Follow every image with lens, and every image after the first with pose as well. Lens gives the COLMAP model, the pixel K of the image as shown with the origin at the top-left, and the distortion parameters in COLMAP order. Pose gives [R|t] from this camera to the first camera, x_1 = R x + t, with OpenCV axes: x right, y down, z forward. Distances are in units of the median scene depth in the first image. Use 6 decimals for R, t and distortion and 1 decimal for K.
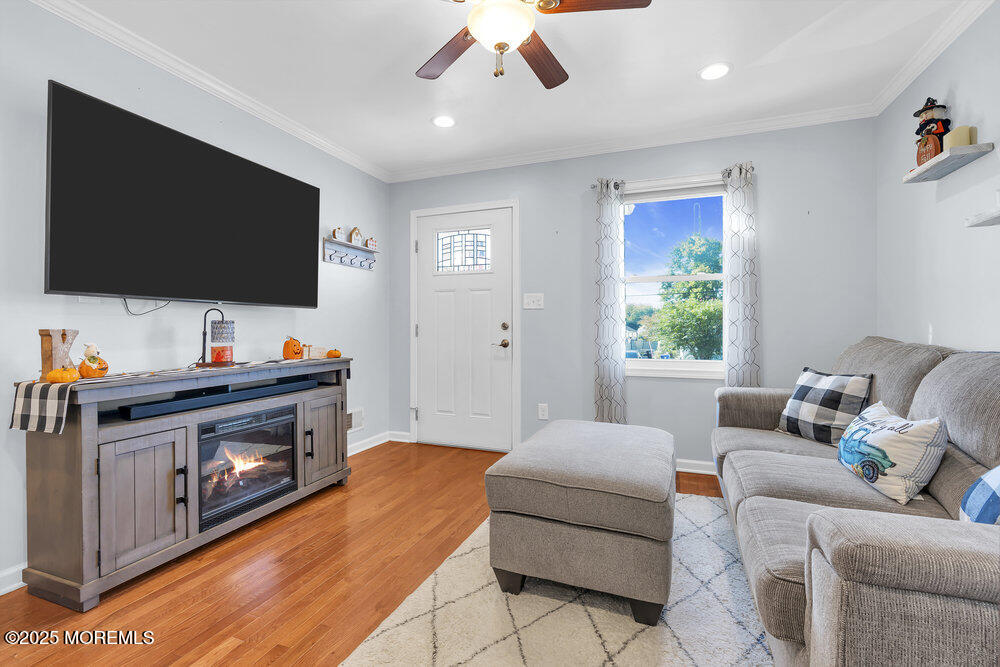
lens RADIAL K [[466.9, 0, 499.8], [0, 466.9, 320.4], [0, 0, 1]] dist [-0.002619, 0.000306]
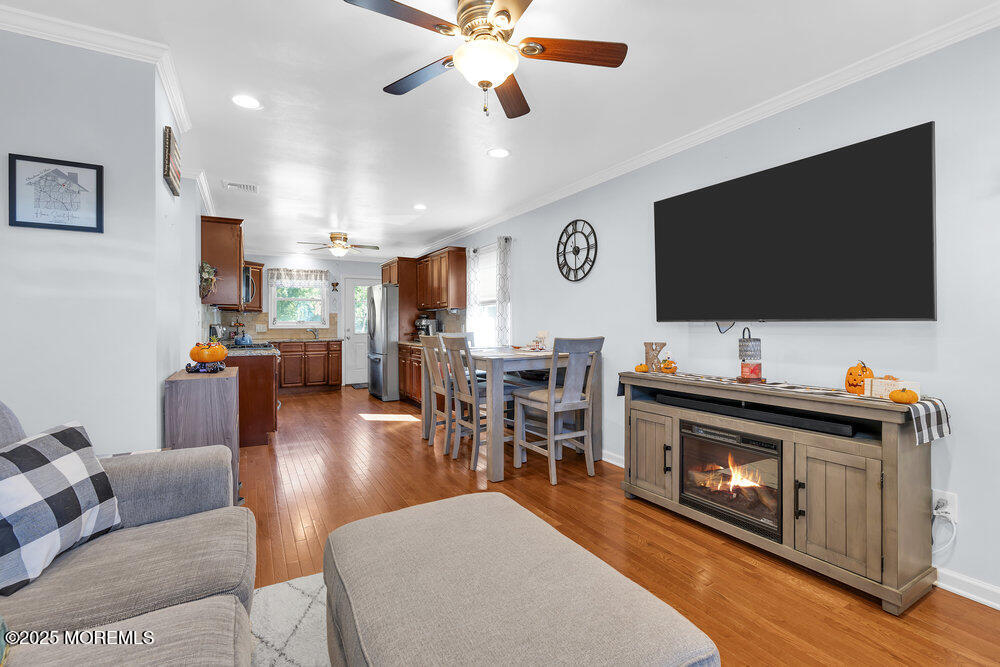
lens RADIAL K [[449.0, 0, 498.9], [0, 449.0, 328.7], [0, 0, 1]] dist [-0.004045, 0.000460]
pose [[-0.646019, 0.000122, -0.763321, 0.447913], [0.005103, 0.999978, -0.004160, -0.016848], [0.763304, -0.006583, -0.646006, 1.018572]]
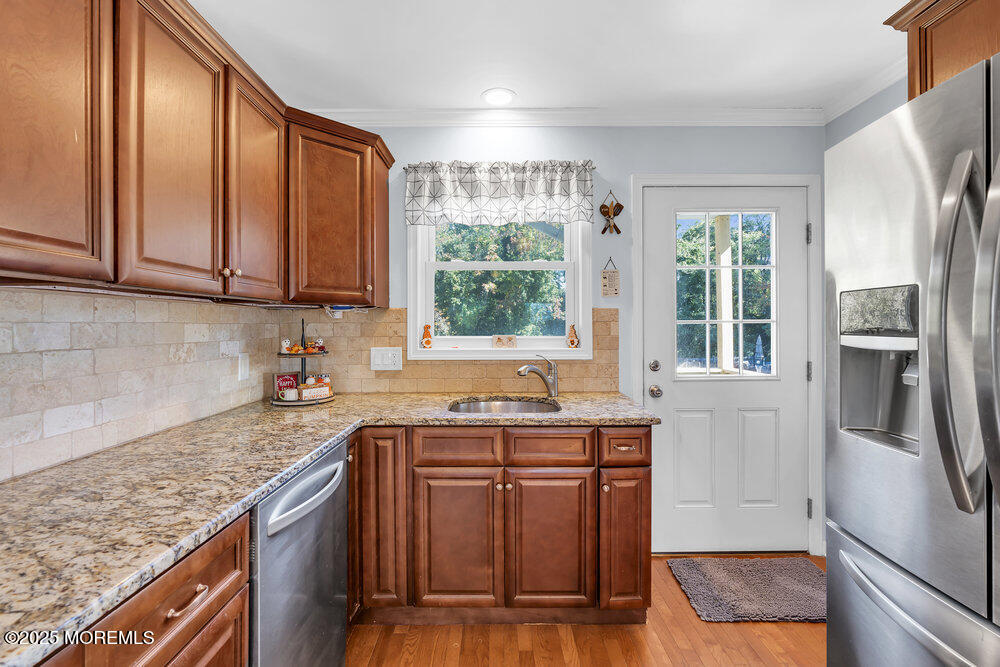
lens RADIAL K [[452.8, 0, 499.7], [0, 452.8, 328.6], [0, 0, 1]] dist [-0.003261, 0.000714]
pose [[-0.934518, -0.005967, -0.355867, -0.594440], [-0.002055, 0.999933, -0.011370, -0.087715], [0.355911, -0.009894, -0.934467, -0.962217]]
